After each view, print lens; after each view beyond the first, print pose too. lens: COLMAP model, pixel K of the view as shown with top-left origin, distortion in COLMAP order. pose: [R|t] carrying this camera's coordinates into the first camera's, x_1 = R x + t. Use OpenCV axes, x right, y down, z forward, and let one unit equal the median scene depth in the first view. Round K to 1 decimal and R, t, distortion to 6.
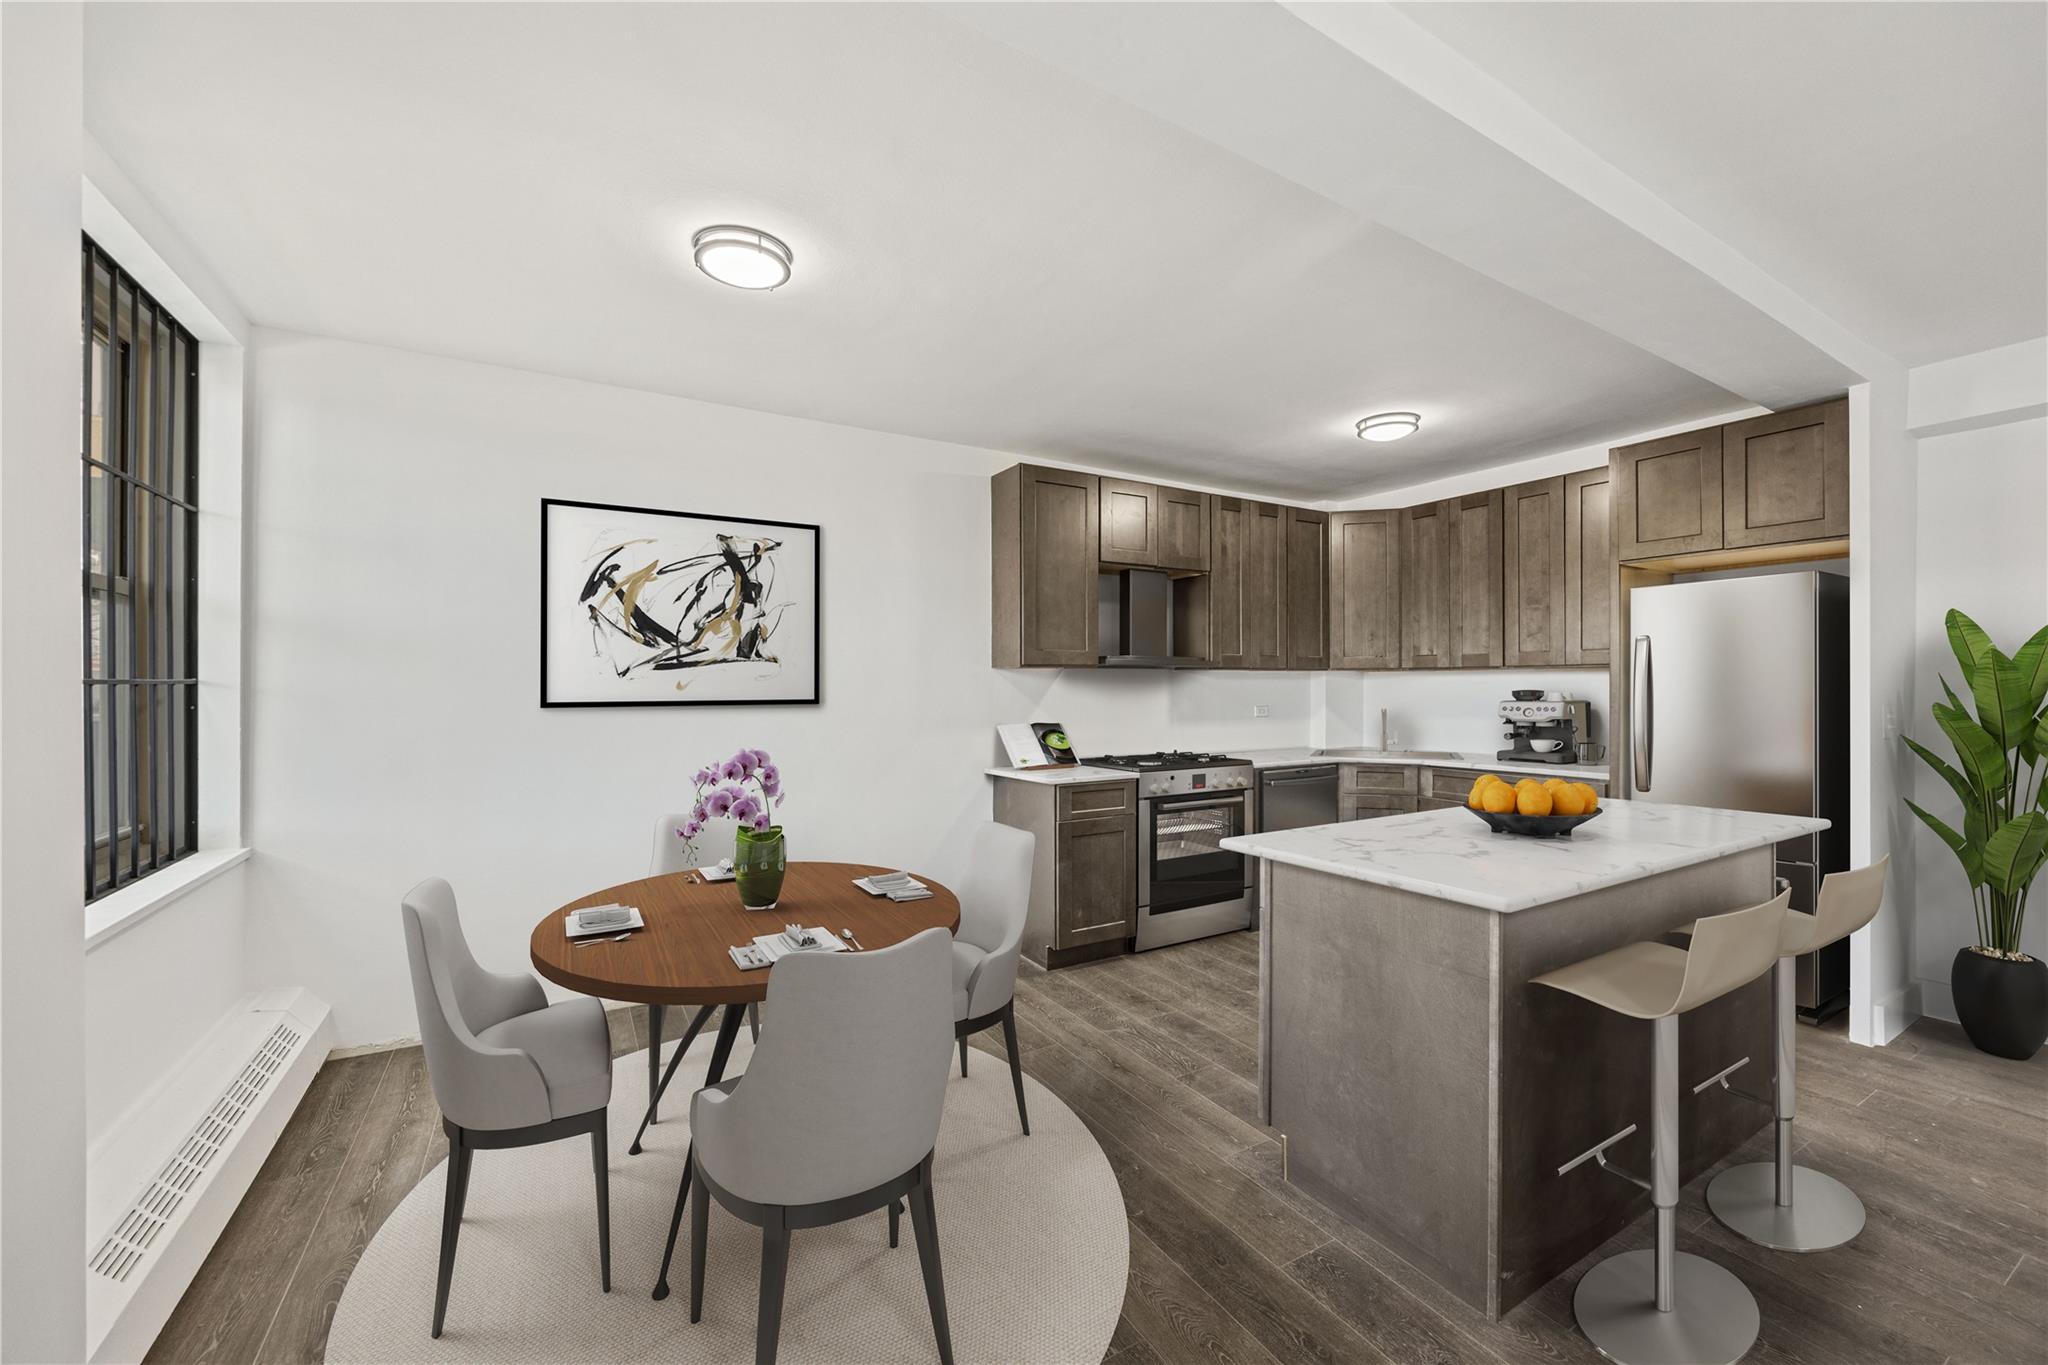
lens RADIAL K [[809.4, 0, 1024.0], [0, 809.4, 682.5], [0, 0, 1]] dist [-0.009764, 0.000083]
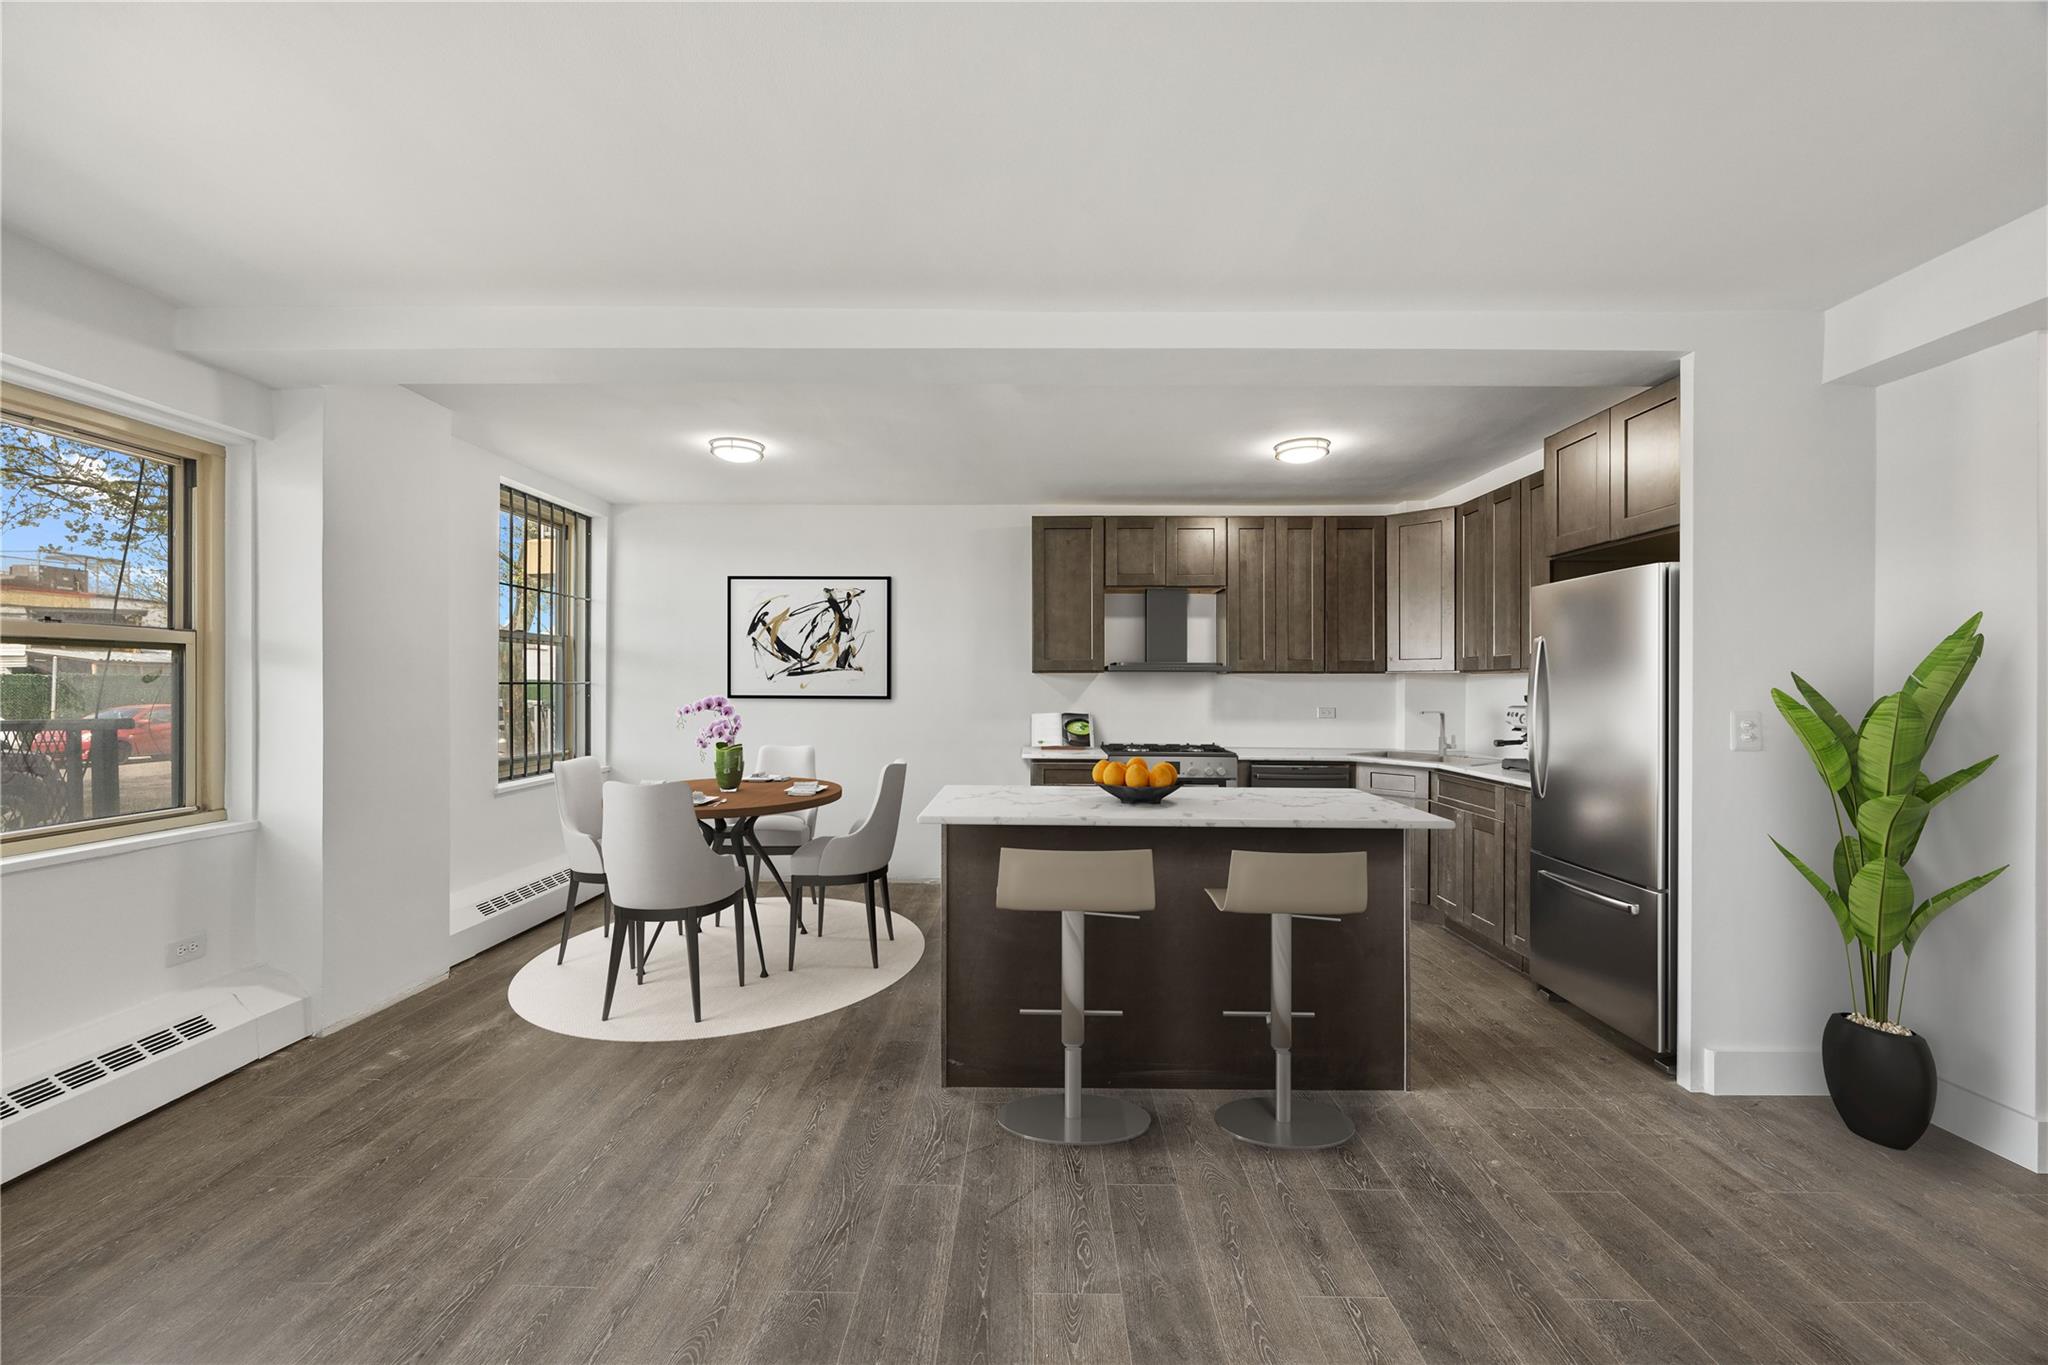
lens RADIAL K [[813.3, 0, 1024.0], [0, 813.3, 682.5], [0, 0, 1]] dist [-0.000026, -0.000136]
pose [[0.865581, 0.005365, -0.500740, 0.733757], [-0.000777, 0.999956, 0.009369, -0.017781], [0.500768, -0.007720, 0.865547, -0.159687]]
